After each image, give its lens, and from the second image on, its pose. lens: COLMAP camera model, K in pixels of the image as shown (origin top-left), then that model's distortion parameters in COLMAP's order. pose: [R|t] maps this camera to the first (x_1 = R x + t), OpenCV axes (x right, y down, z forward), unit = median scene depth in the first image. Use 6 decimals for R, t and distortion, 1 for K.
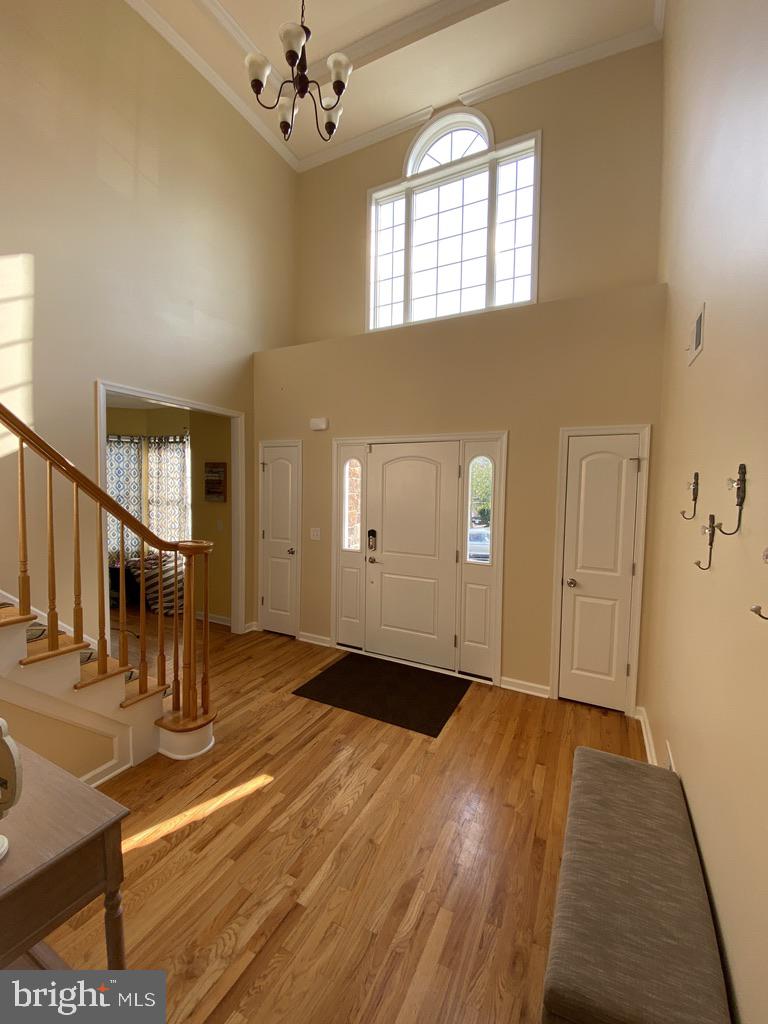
lens RADIAL K [[412.8, 0, 384.0], [0, 412.8, 512.0], [0, 0, 1]] dist [0.026694, -0.020761]
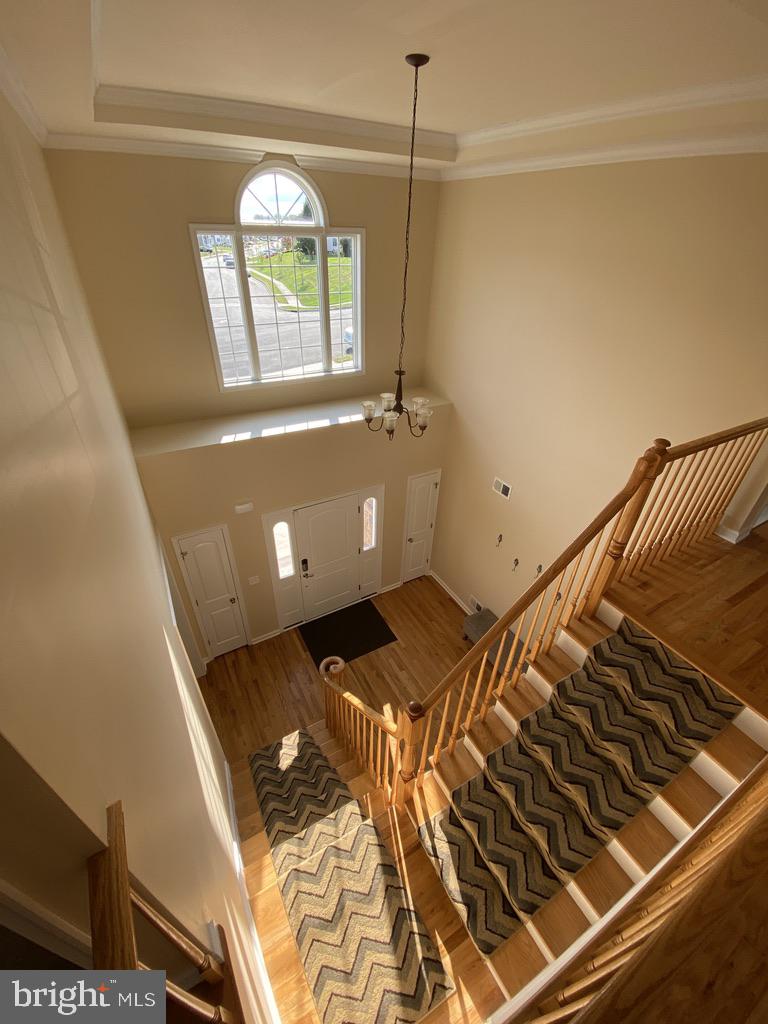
lens RADIAL K [[412.8, 0, 384.0], [0, 412.8, 512.0], [0, 0, 1]] dist [0.026694, -0.020761]
pose [[0.537797, -0.476225, 0.695689, -0.786498], [0.022386, 0.832957, 0.552885, -0.868809], [-0.842777, -0.281766, 0.458623, 0.168259]]
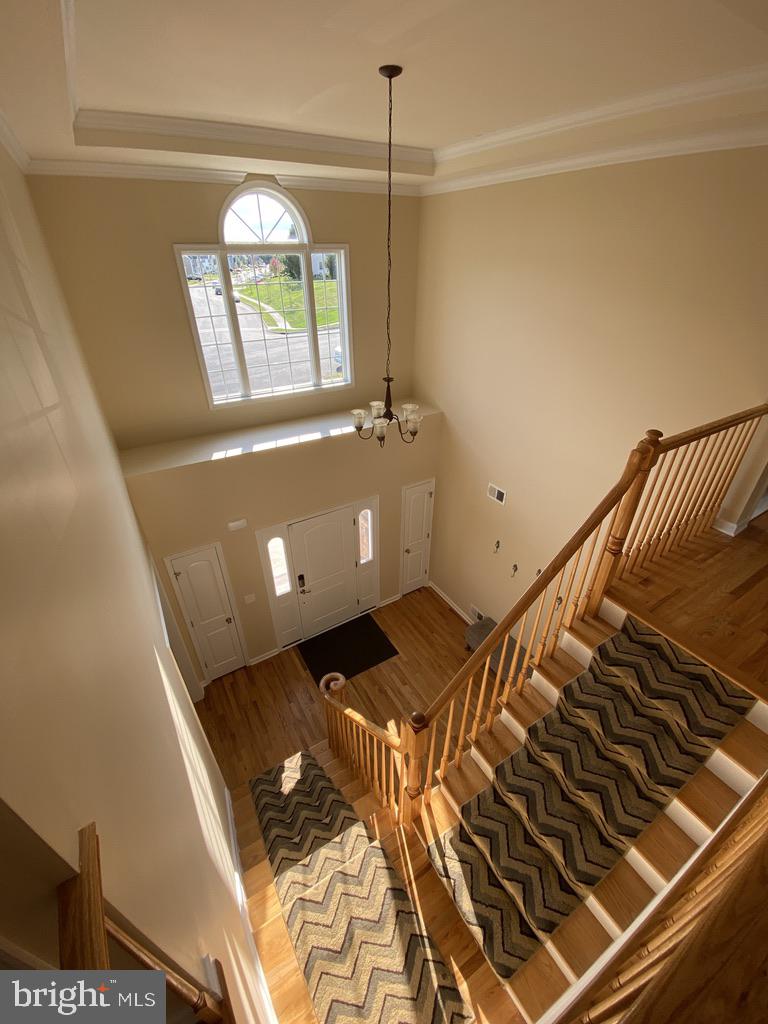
lens RADIAL K [[412.8, 0, 384.0], [0, 412.8, 512.0], [0, 0, 1]] dist [0.026694, -0.020761]
pose [[0.511043, -0.472541, 0.718011, -0.783434], [0.054234, 0.851391, 0.521721, -0.851305], [-0.857842, -0.227682, 0.460725, 0.166040]]
